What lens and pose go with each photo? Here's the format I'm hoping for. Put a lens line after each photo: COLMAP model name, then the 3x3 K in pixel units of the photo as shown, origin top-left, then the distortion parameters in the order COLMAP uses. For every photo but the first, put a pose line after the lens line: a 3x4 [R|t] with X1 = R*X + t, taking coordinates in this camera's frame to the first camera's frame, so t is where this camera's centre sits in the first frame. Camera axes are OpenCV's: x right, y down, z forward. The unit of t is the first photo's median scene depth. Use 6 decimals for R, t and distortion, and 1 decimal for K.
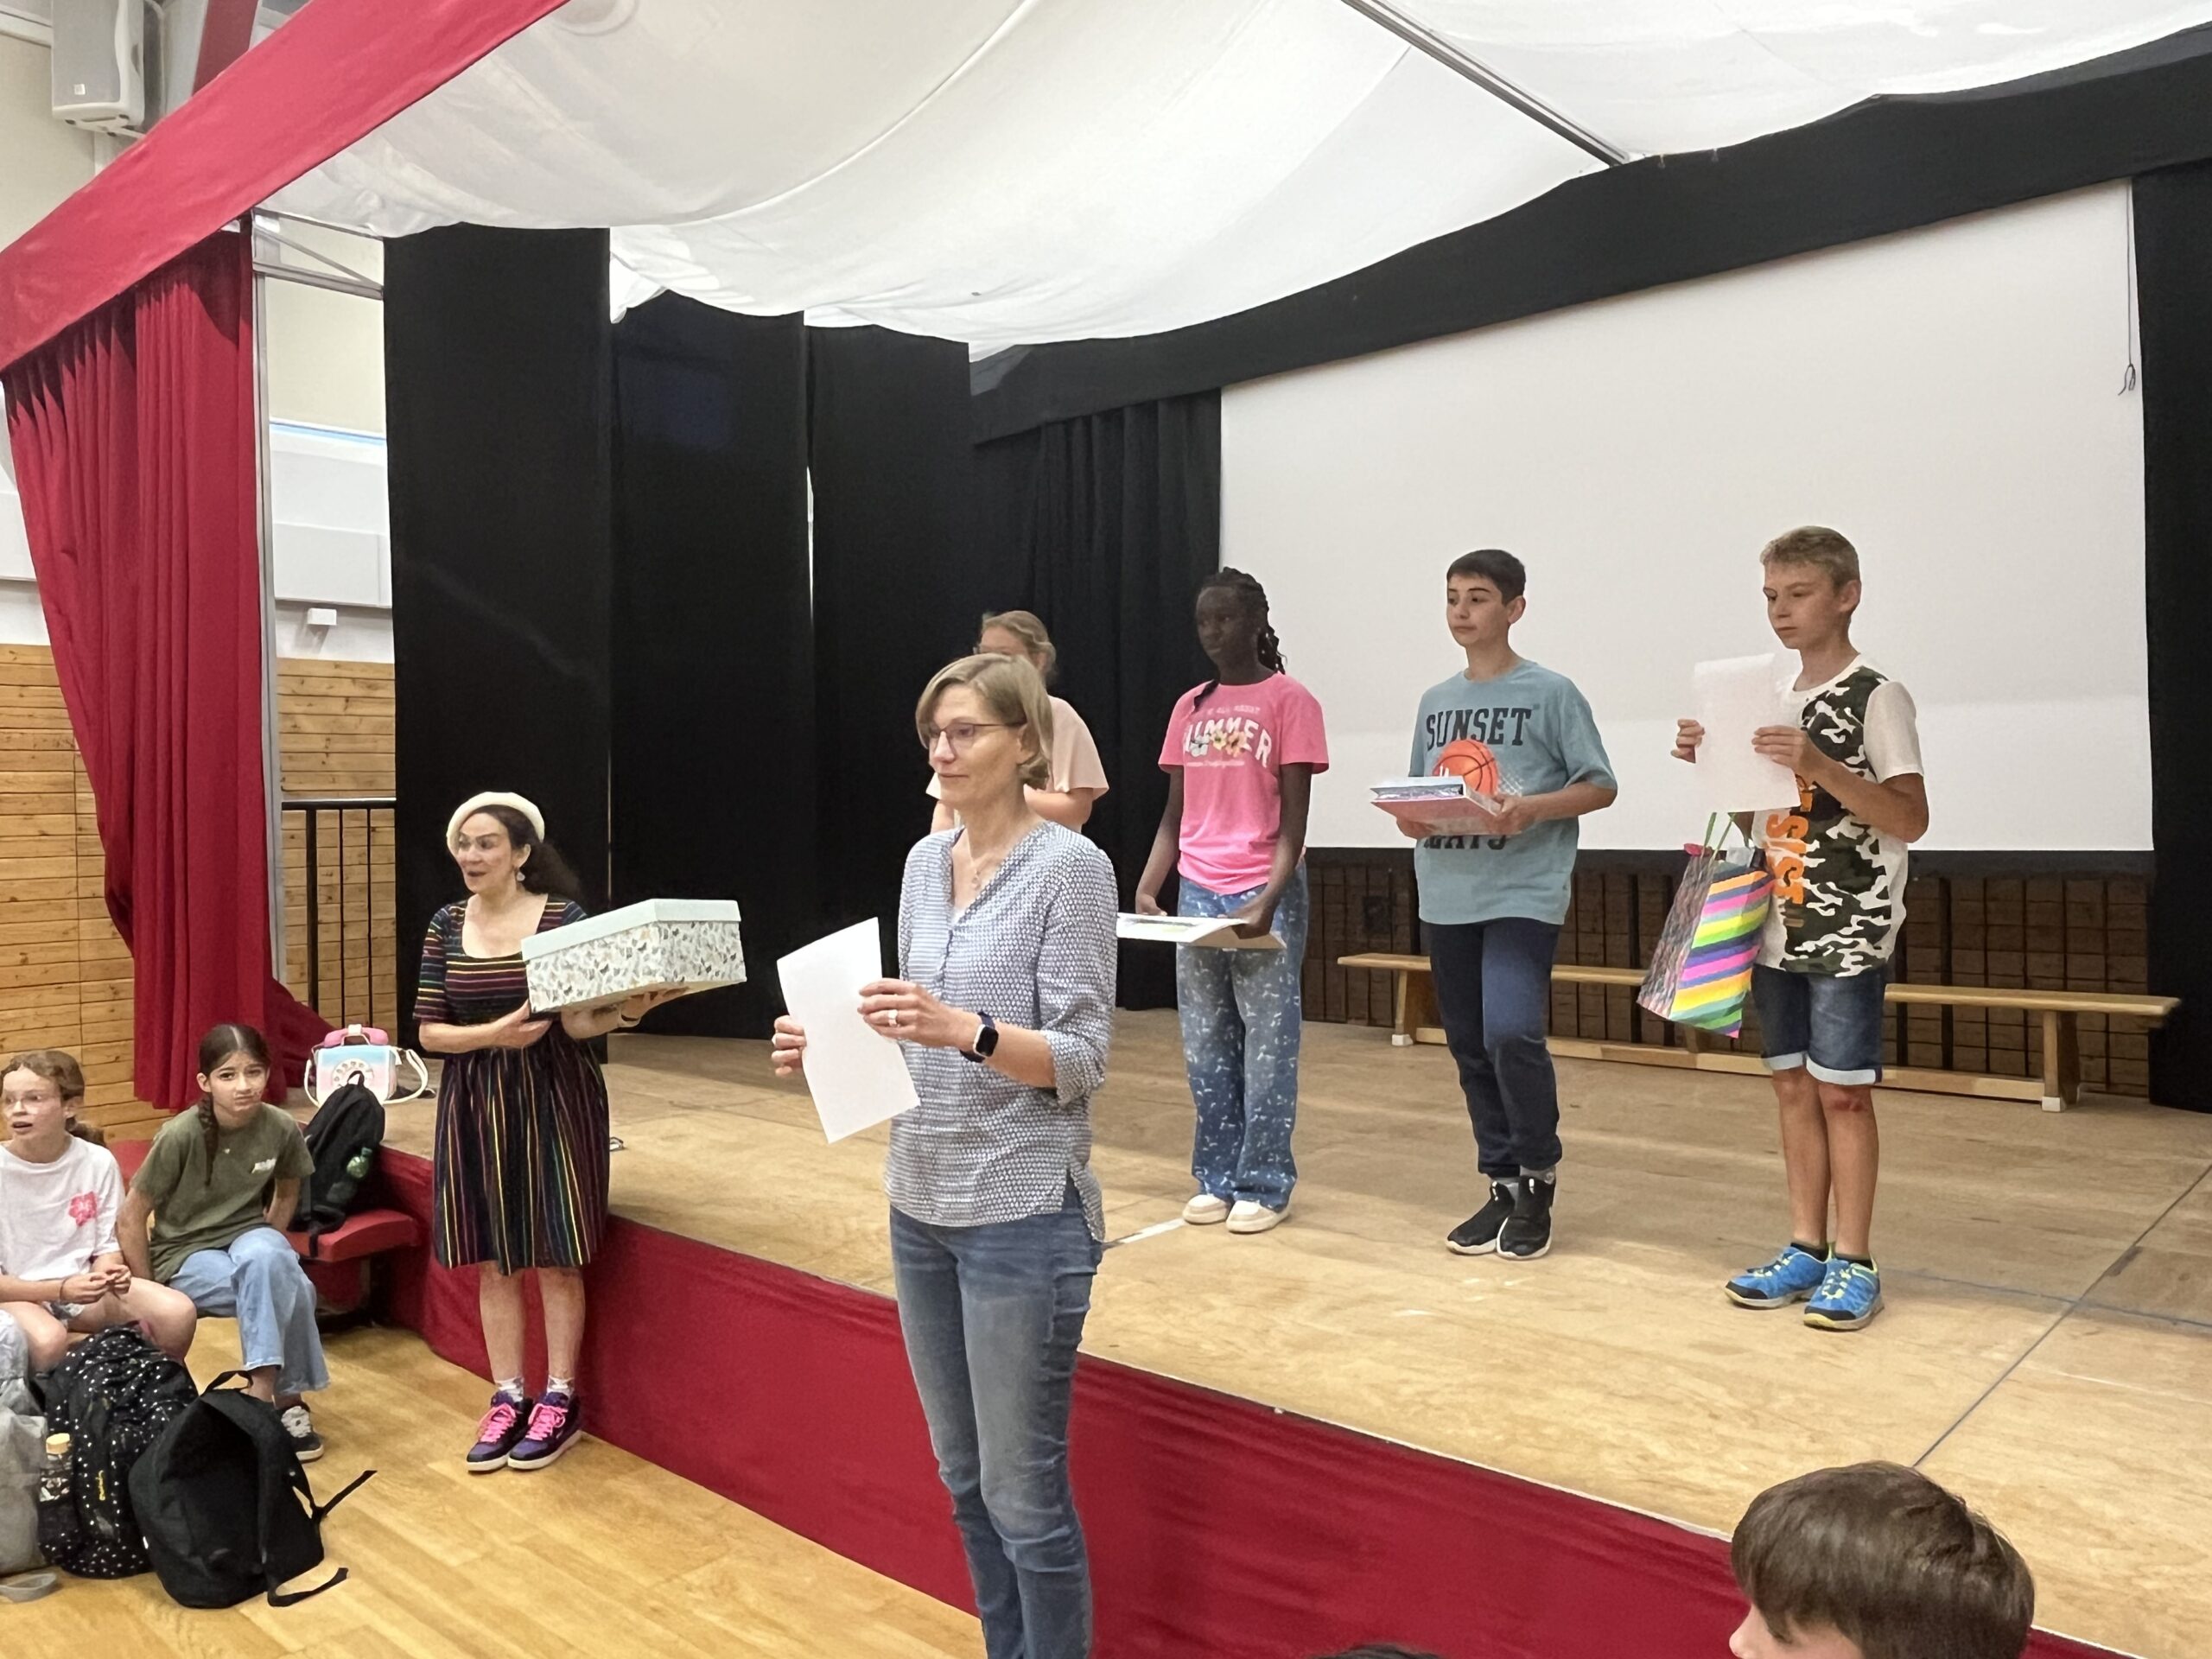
lens RADIAL K [[1621.4, 0, 1110.2], [0, 1621.4, 818.9], [0, 0, 1]] dist [-0.027023, 0.003959]
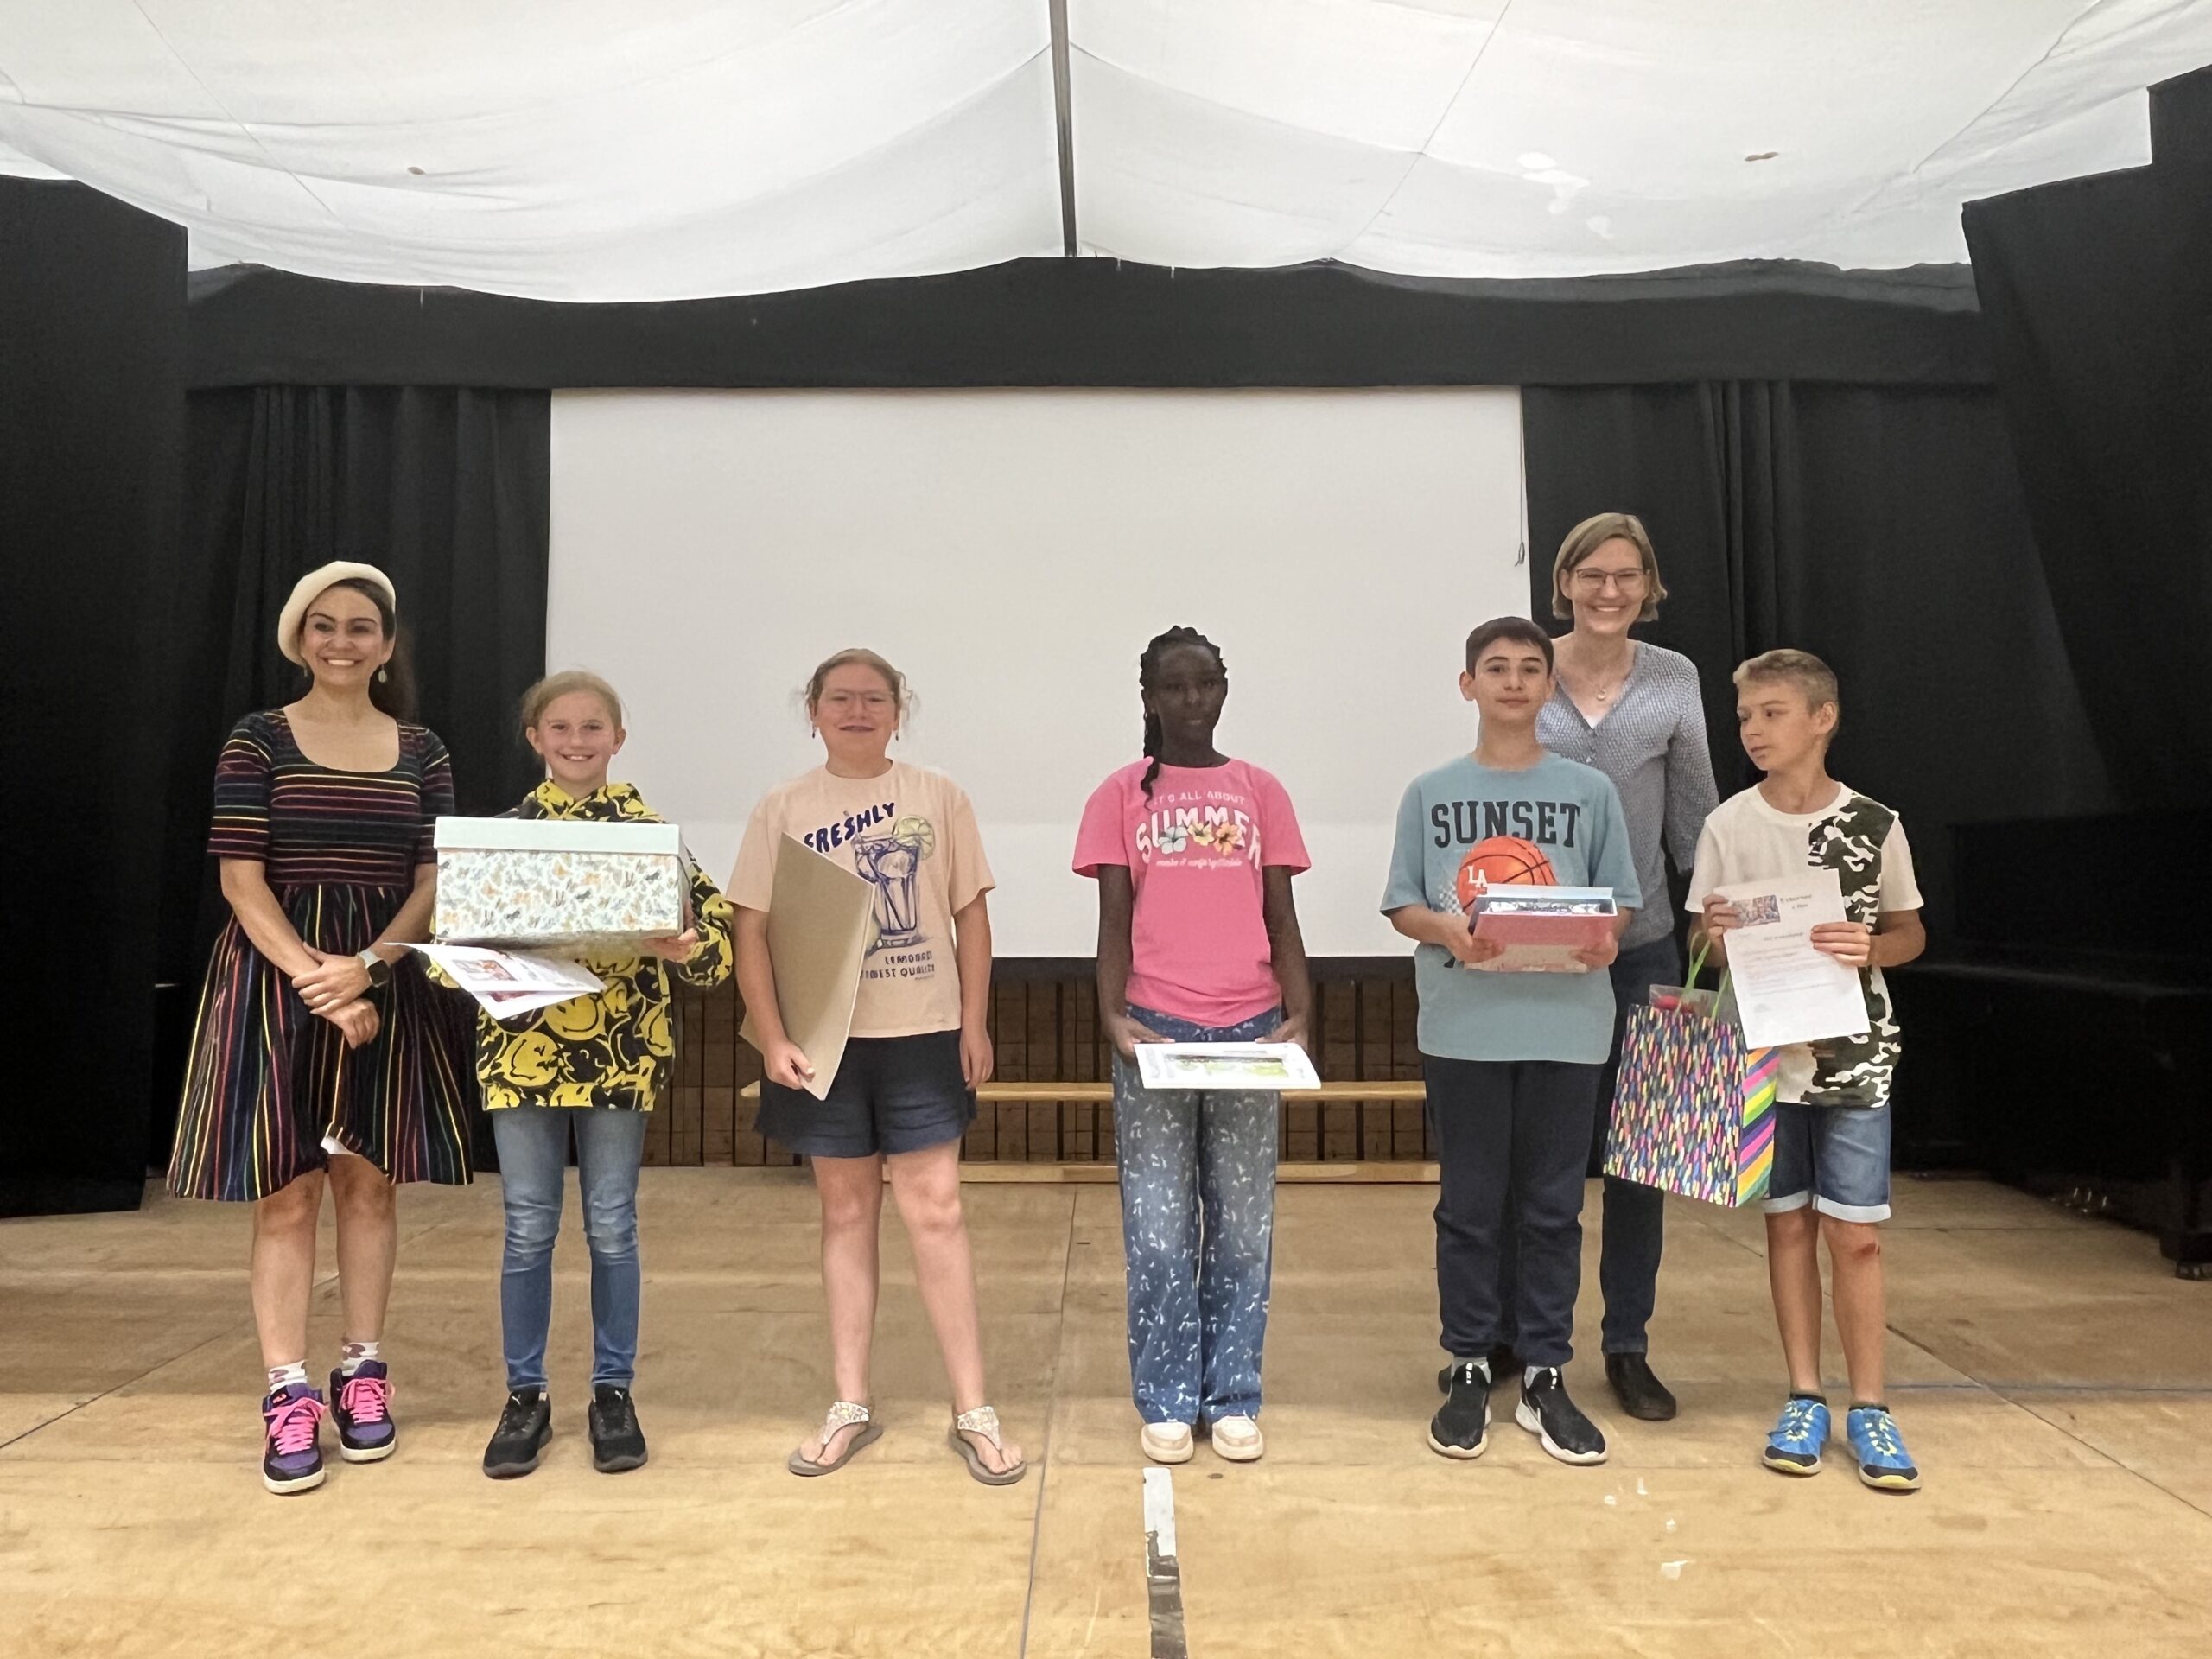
lens RADIAL K [[1525.9, 0, 1107.6], [0, 1525.9, 811.0], [0, 0, 1]] dist [0.004667, -0.009248]
pose [[0.746161, 0.048089, 0.664027, -0.440728], [-0.005664, 0.997810, -0.065896, -0.011704], [-0.665742, 0.045408, 0.744799, 0.498174]]
